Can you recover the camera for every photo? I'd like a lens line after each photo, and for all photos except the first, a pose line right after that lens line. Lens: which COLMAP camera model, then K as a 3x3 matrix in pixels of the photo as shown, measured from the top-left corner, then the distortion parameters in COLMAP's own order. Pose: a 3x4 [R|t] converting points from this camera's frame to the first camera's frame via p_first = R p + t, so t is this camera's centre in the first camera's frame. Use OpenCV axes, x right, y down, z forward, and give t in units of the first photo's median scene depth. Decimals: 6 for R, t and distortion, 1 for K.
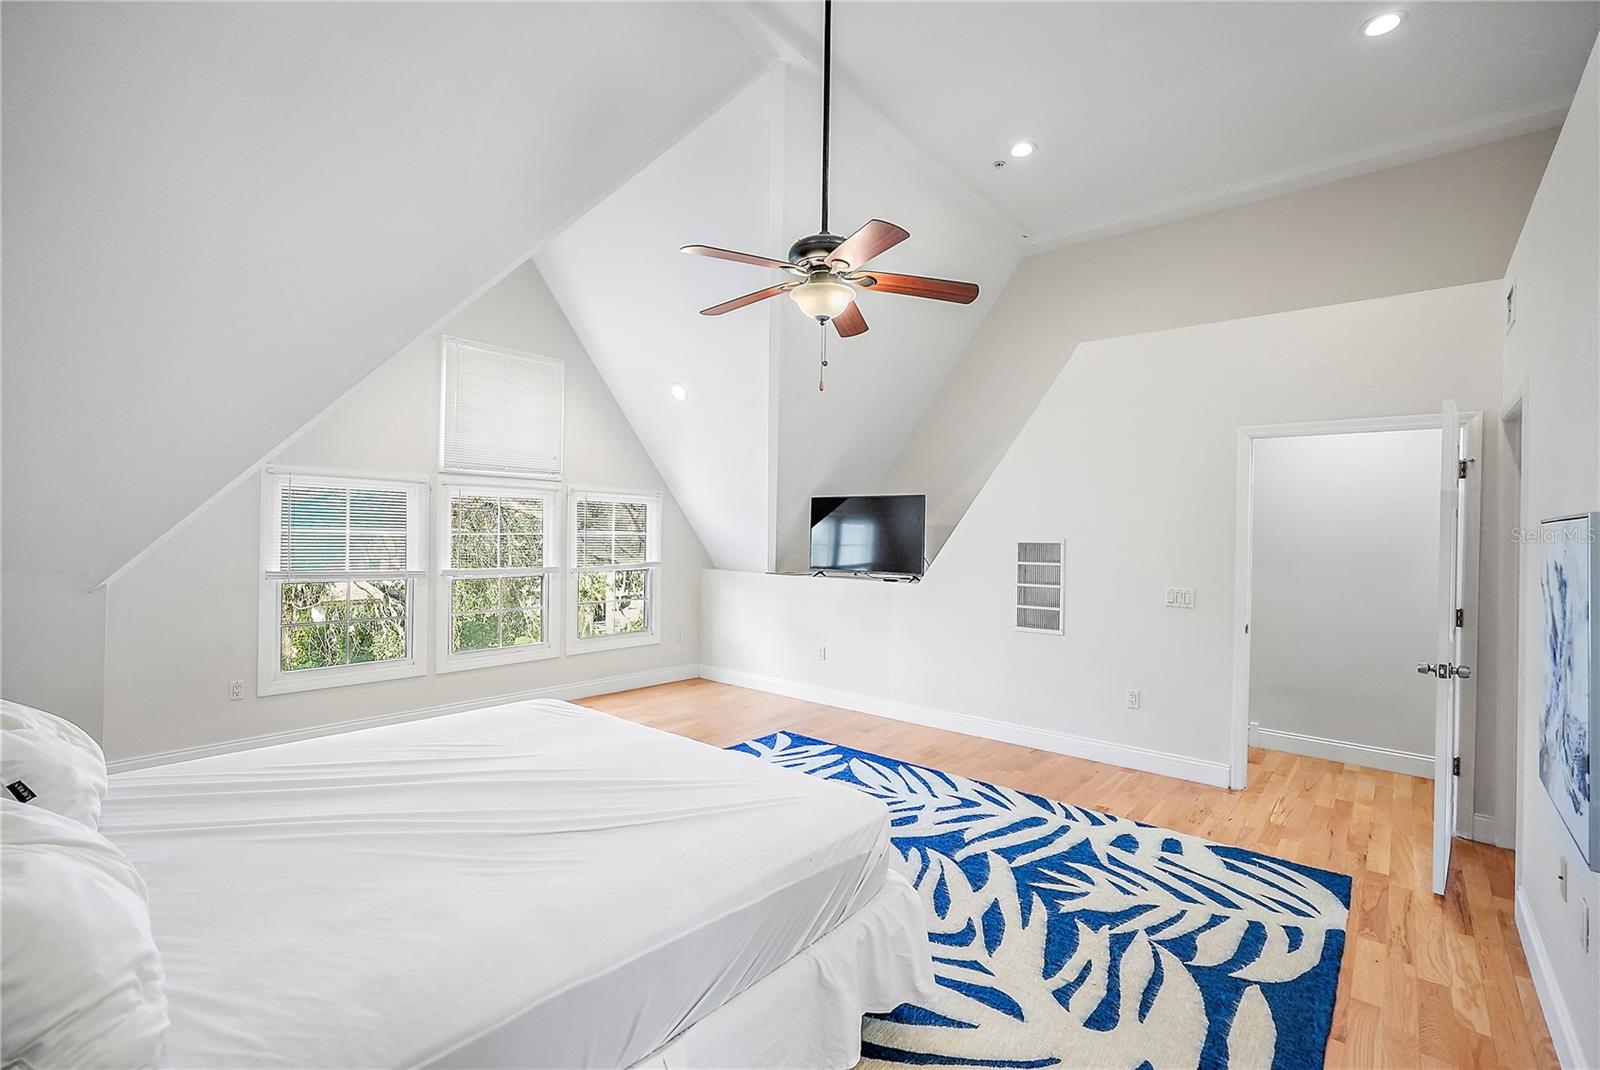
lens RADIAL K [[719.2, 0, 802.6], [0, 719.2, 533.9], [0, 0, 1]] dist [-0.013575, 0.008211]
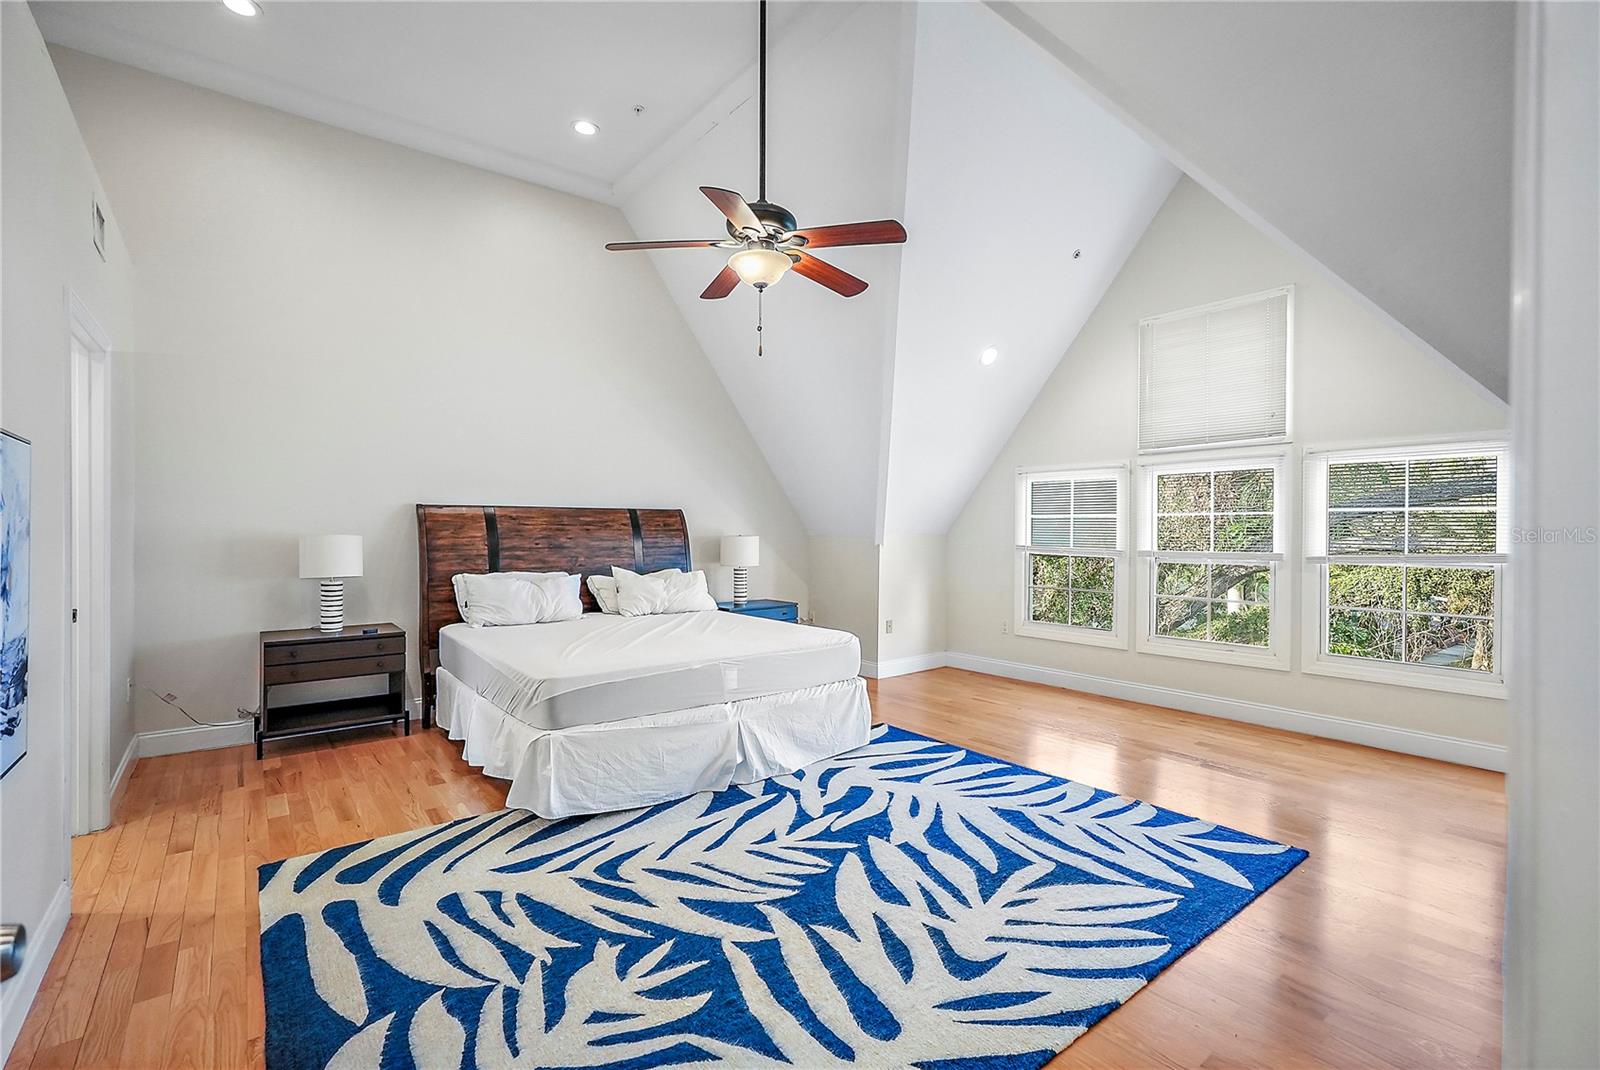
lens RADIAL K [[719.2, 0, 804.0], [0, 719.2, 534.9], [0, 0, 1]] dist [-0.013575, 0.008211]
pose [[-0.200207, -0.007090, -0.979728, 0.964167], [-0.002372, 0.999974, -0.006751, 0.059214], [0.979751, 0.000972, -0.200218, 1.197277]]
